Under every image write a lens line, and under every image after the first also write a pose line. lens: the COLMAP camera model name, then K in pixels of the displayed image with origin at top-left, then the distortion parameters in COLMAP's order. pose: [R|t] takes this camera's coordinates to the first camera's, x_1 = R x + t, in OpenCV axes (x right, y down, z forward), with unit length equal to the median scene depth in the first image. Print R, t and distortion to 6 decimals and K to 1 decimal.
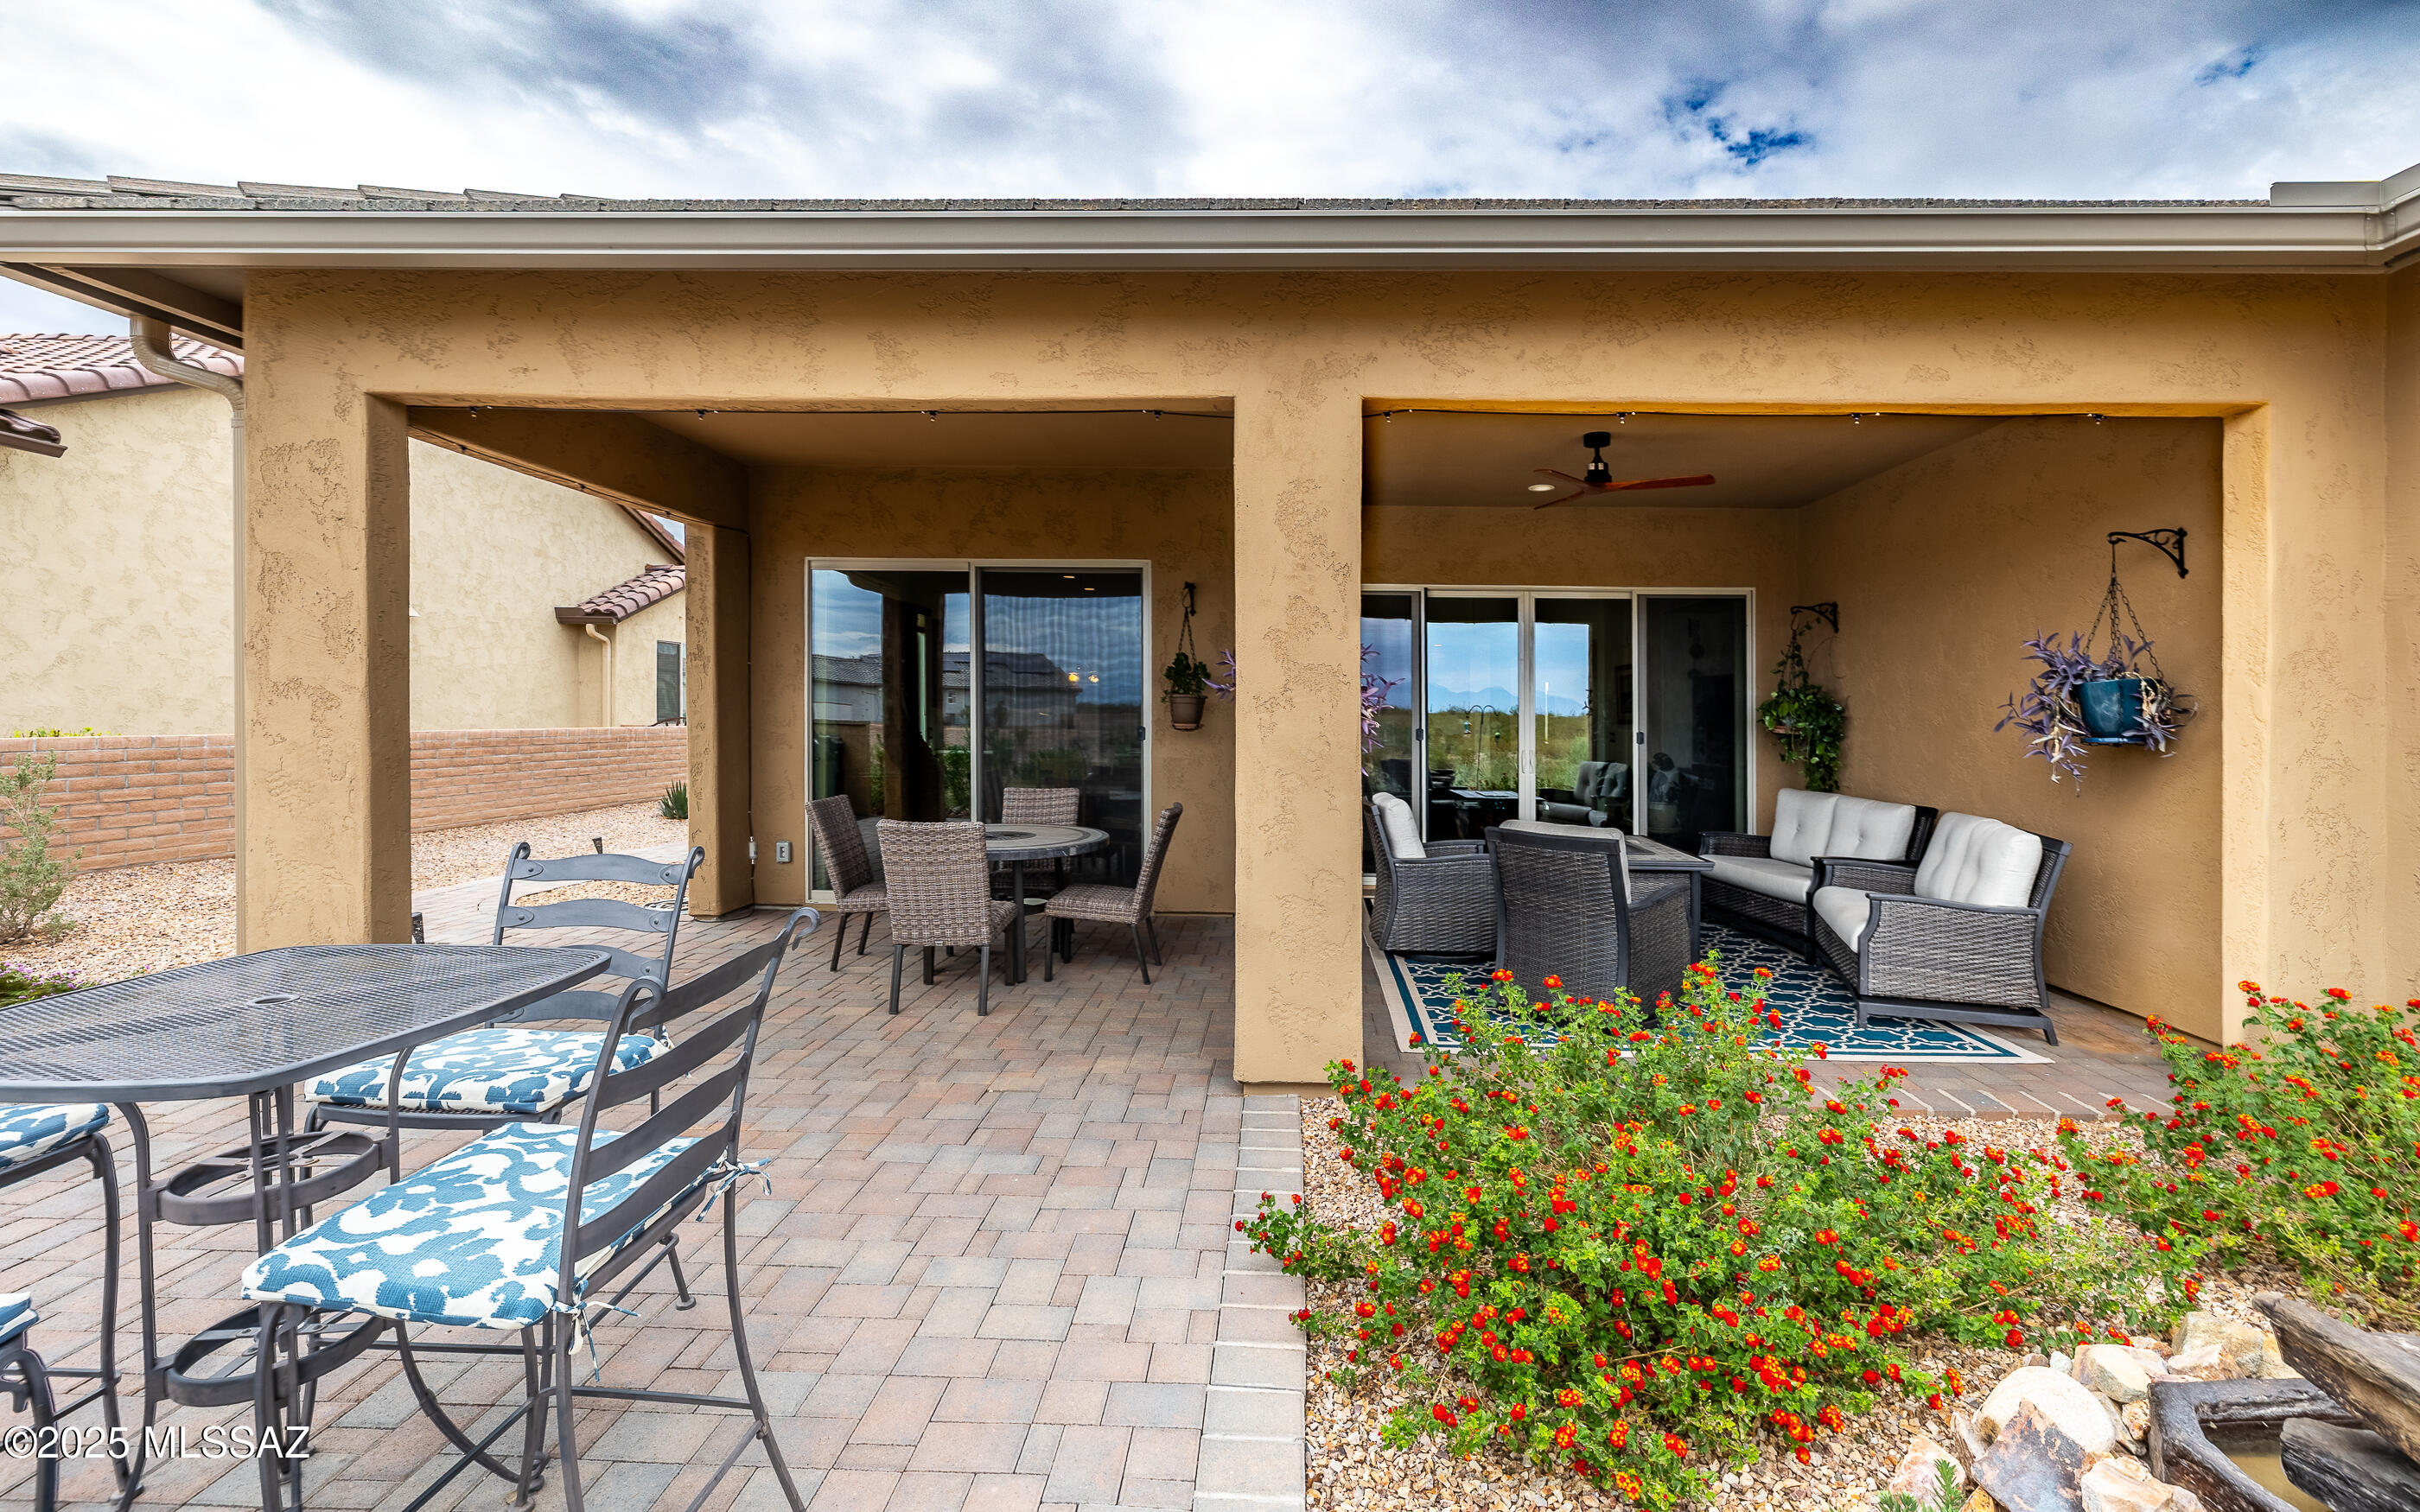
lens RADIAL K [[1043.1, 0, 1249.7], [0, 1043.1, 696.4], [0, 0, 1]] dist [-0.000856, -0.000272]
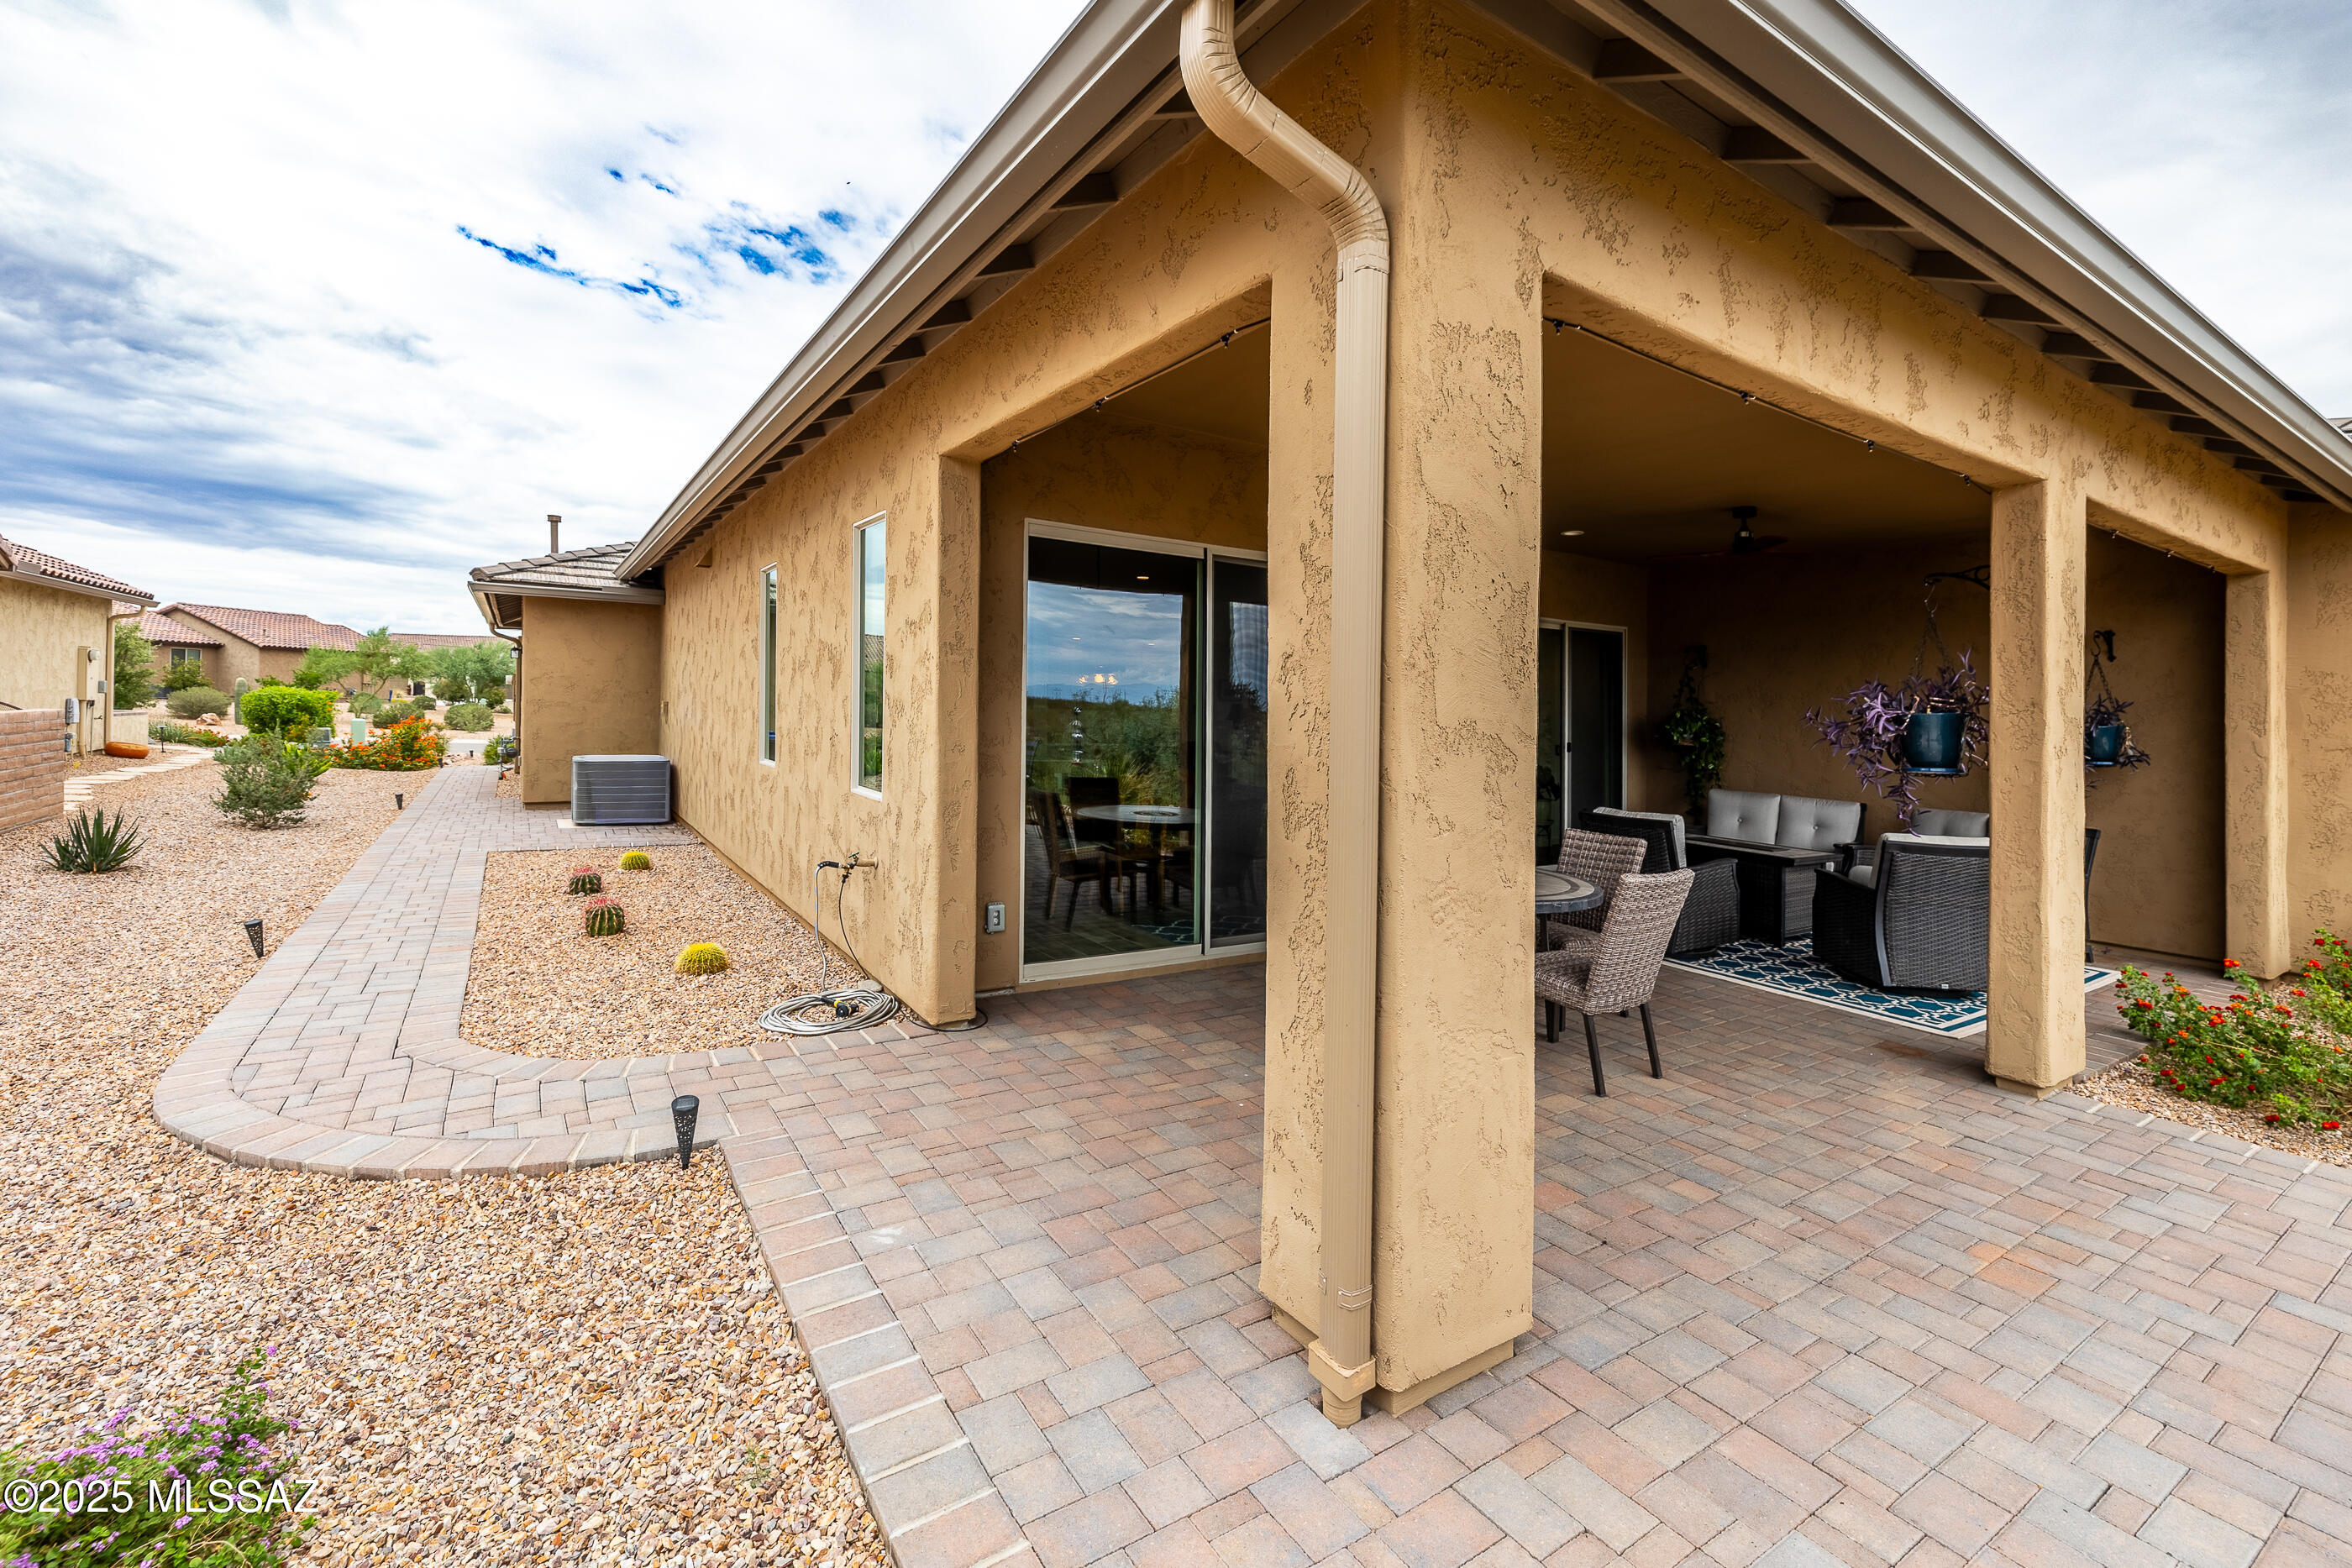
lens RADIAL K [[1023.9, 0, 1180.6], [0, 1023.9, 674.5], [0, 0, 1]] dist [-0.005749, -0.000048]
pose [[0.824293, 0.035777, 0.565032, -1.376217], [-0.035803, 0.999298, -0.011043, -0.031545], [-0.565030, -0.011127, 0.824995, 0.610098]]
